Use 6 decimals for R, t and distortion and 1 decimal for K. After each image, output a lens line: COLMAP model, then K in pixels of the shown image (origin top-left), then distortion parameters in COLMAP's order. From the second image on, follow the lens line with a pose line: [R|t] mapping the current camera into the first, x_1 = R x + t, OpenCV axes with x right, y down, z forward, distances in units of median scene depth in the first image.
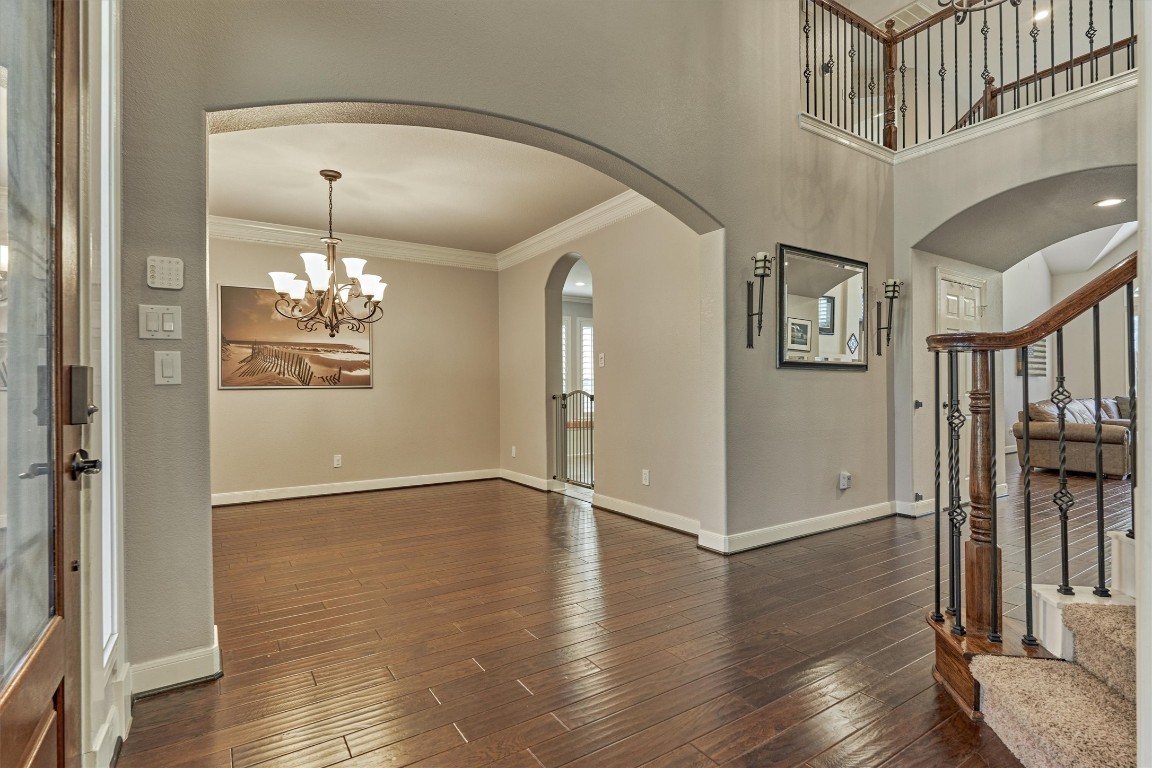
lens RADIAL K [[557.9, 0, 578.5], [0, 557.9, 382.8], [0, 0, 1]] dist [-0.000463, -0.000149]
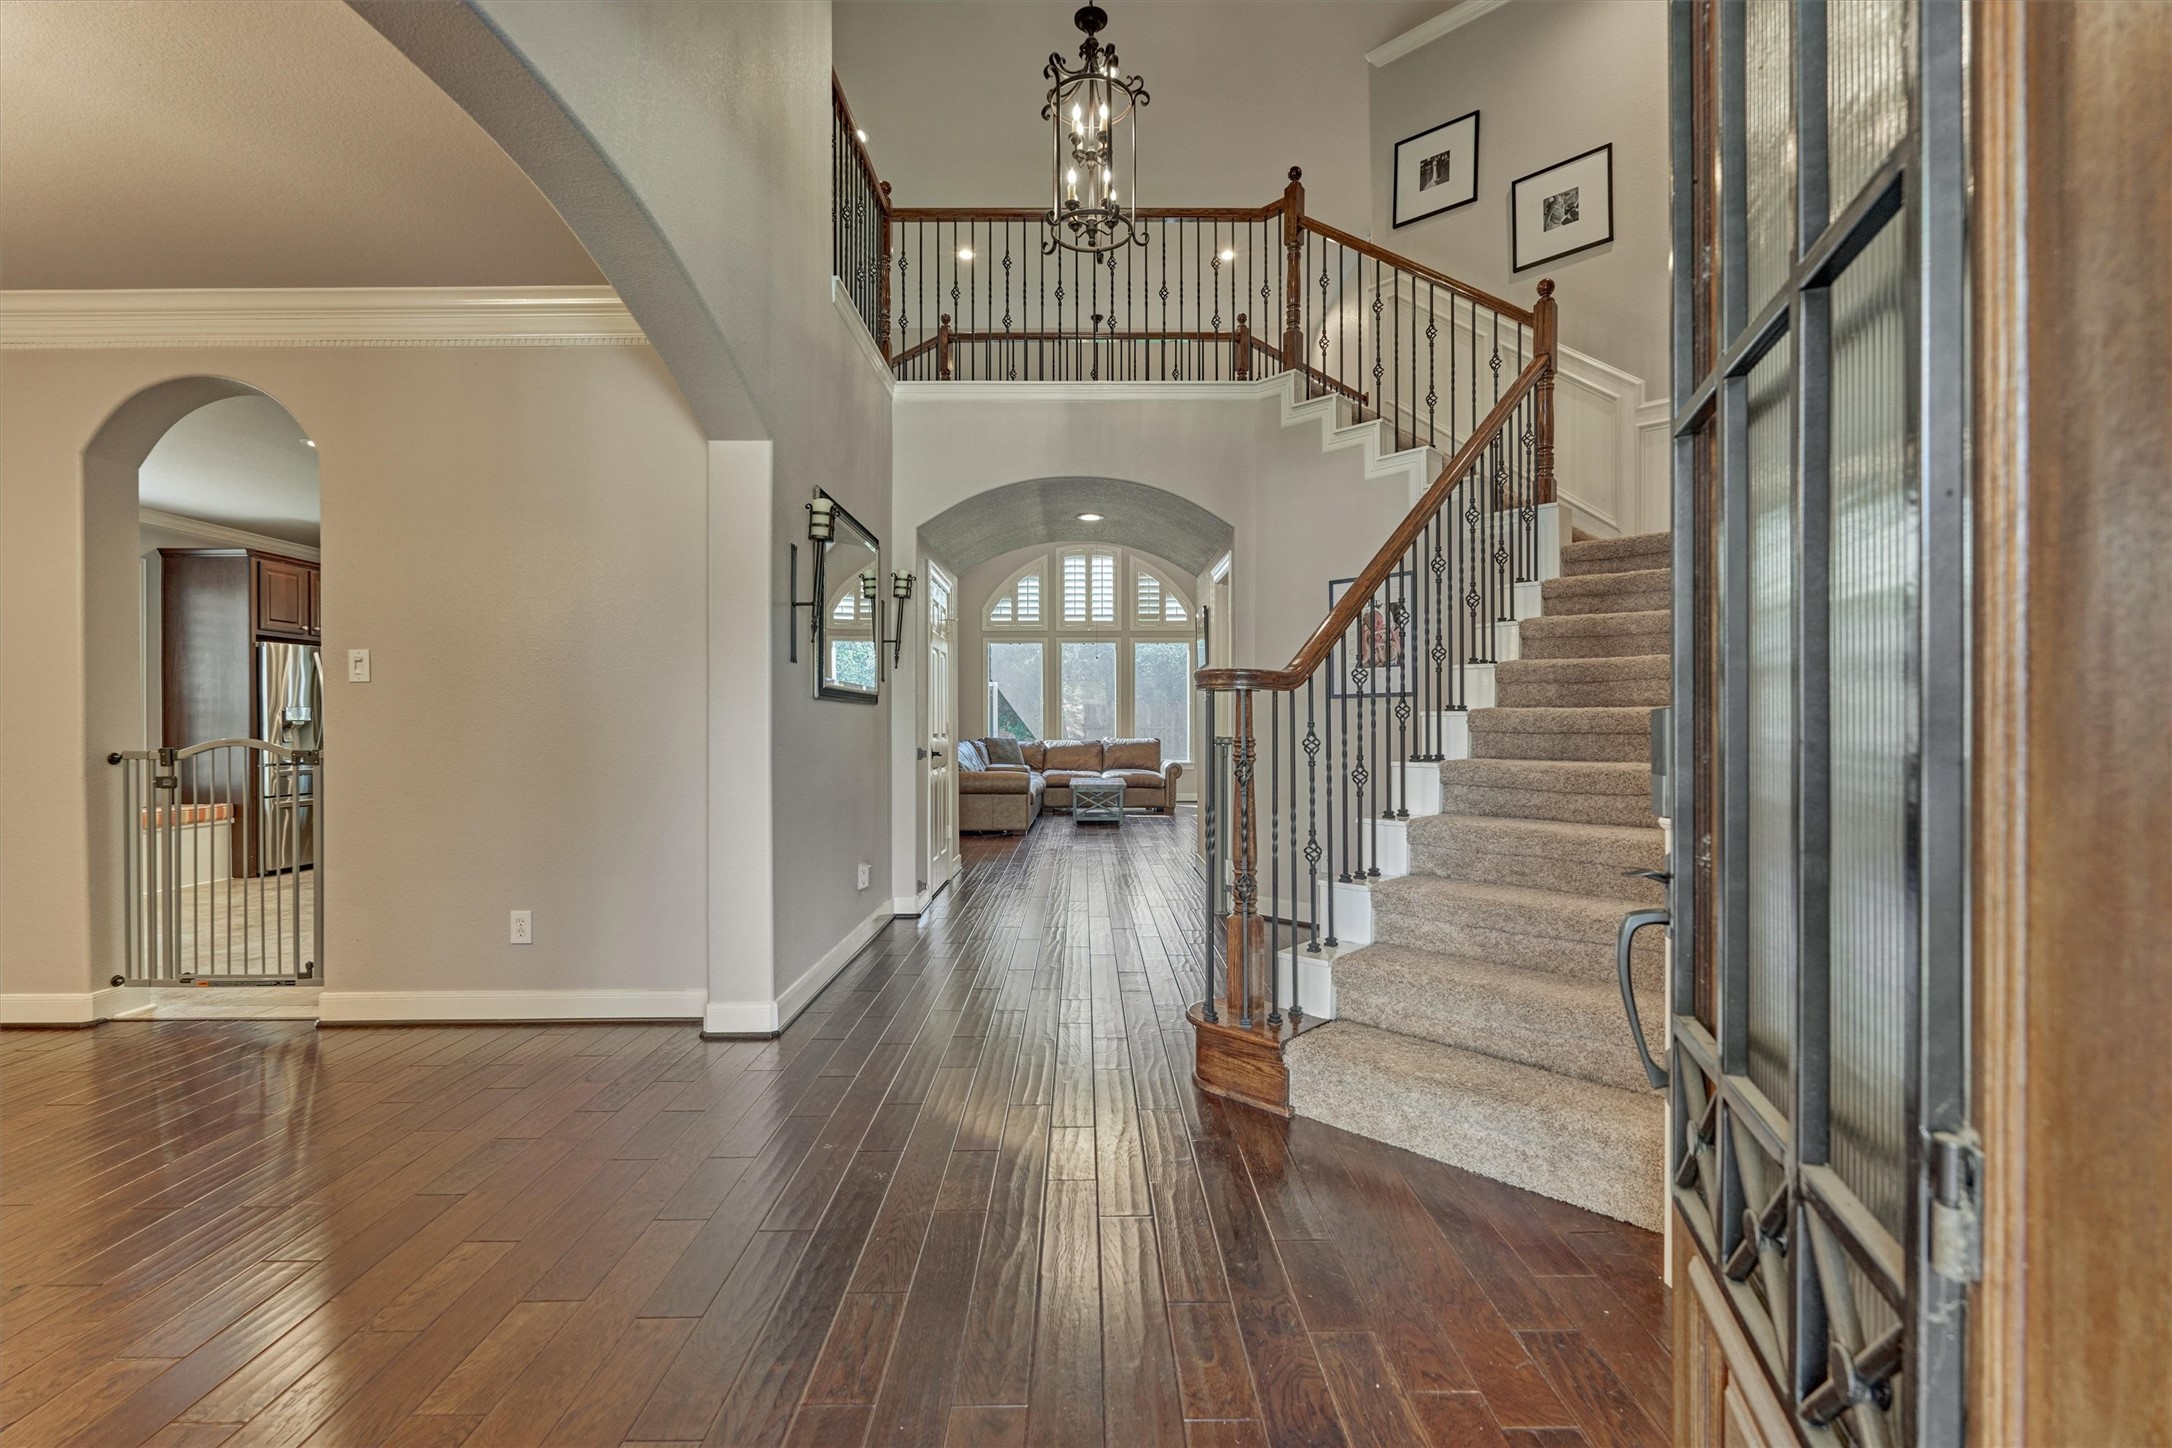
lens RADIAL K [[942.7, 0, 1083.8], [0, 942.7, 728.7], [0, 0, 1]] dist [-0.004108, -0.000482]
pose [[0.544200, -0.002387, 0.838952, -0.227513], [-0.007361, 0.999944, 0.007620, -0.003058], [-0.838923, -0.010322, 0.544152, 0.156485]]
